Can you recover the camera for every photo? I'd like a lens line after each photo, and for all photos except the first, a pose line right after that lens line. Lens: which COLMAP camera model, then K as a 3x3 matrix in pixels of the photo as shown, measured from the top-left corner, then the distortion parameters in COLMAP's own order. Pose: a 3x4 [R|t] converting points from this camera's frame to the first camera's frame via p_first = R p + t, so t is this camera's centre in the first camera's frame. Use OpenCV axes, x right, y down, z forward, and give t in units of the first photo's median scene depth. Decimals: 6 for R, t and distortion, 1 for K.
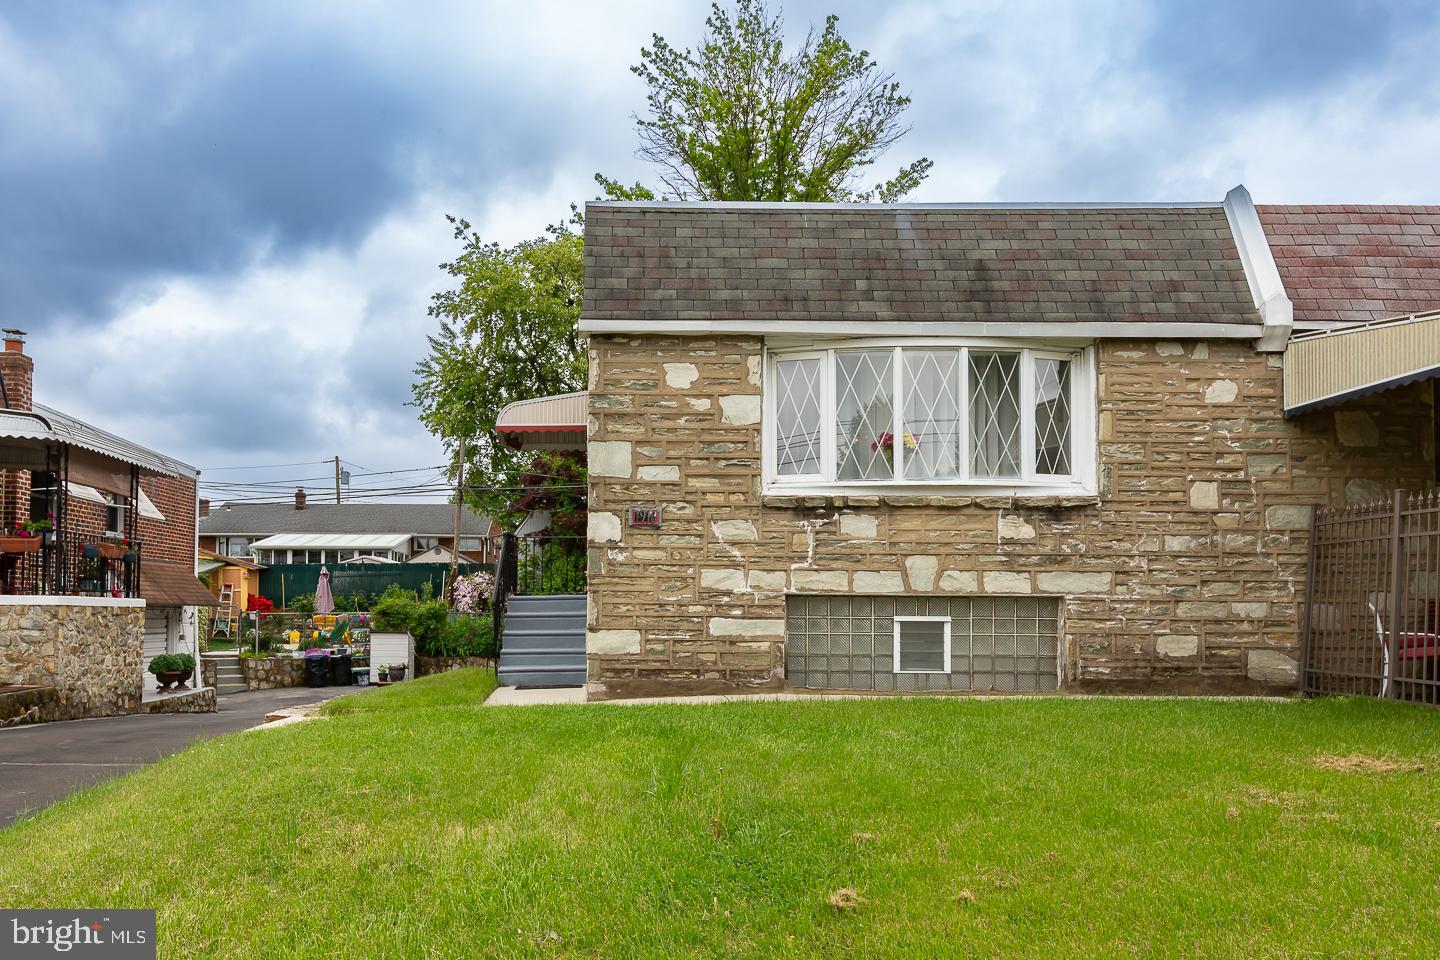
lens RADIAL K [[1111.5, 0, 618.8], [0, 1111.5, 572.4], [0, 0, 1]] dist [0.021800, -0.016868]
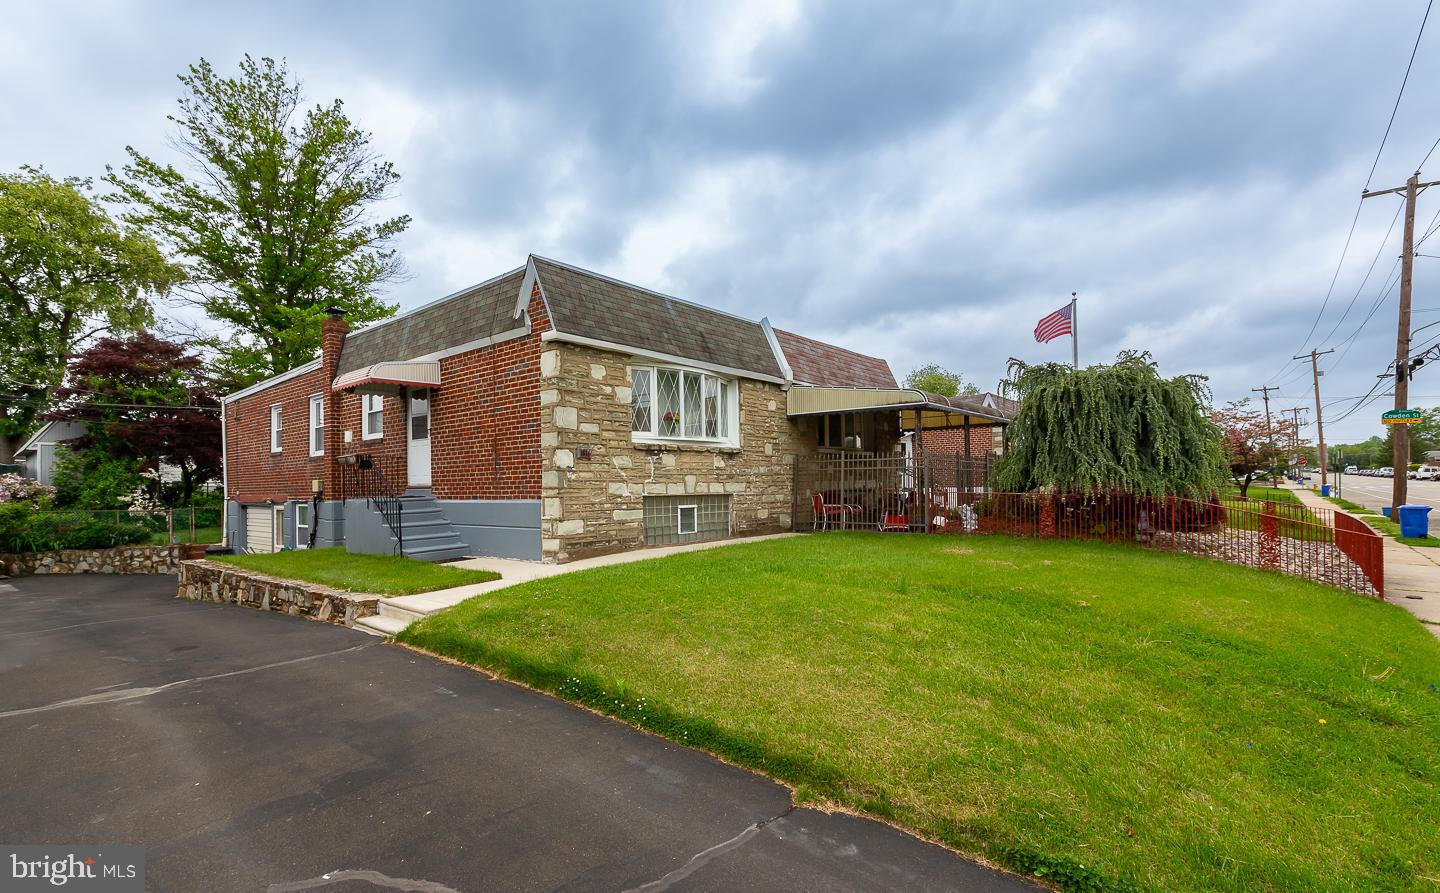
lens RADIAL K [[659.6, 0, 692.5], [0, 659.6, 483.2], [0, 0, 1]] dist [0.006147, -0.002027]
pose [[0.659872, -0.011865, 0.751284, -0.620617], [-0.004458, 0.999796, 0.019705, -0.024024], [-0.751365, -0.016352, 0.659685, 0.204601]]
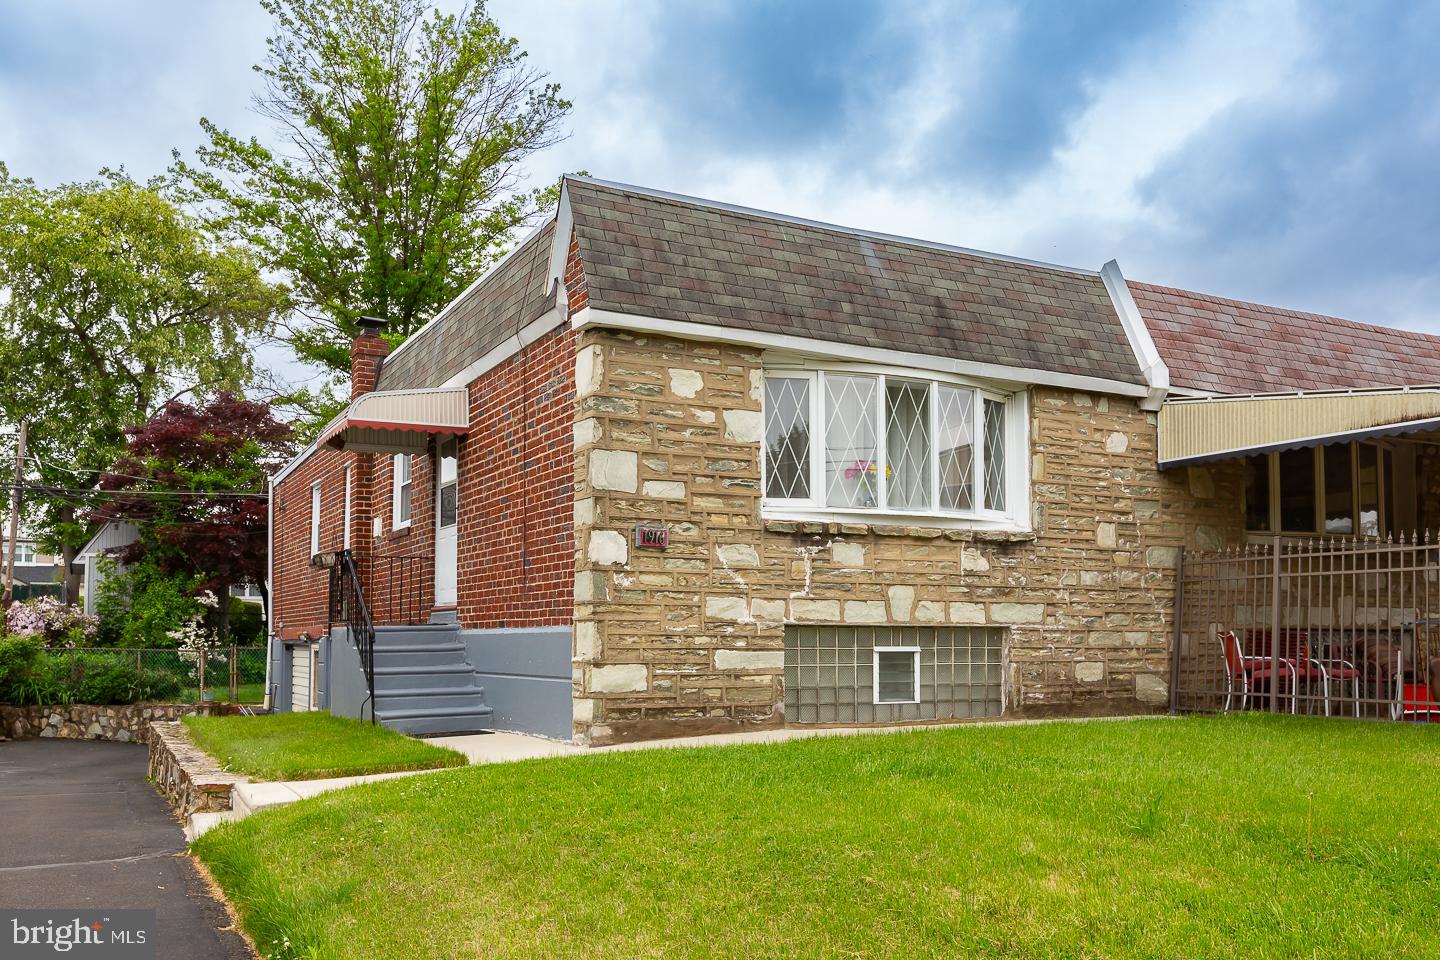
lens RADIAL K [[1214.0, 0, 694.3], [0, 1214.0, 594.0], [0, 0, 1]] dist [-0.000470, -0.005412]
pose [[0.890865, 0.012426, 0.454099, -0.383814], [-0.009569, 0.999917, -0.008588, 0.003391], [-0.454168, 0.003306, 0.890910, 0.113958]]
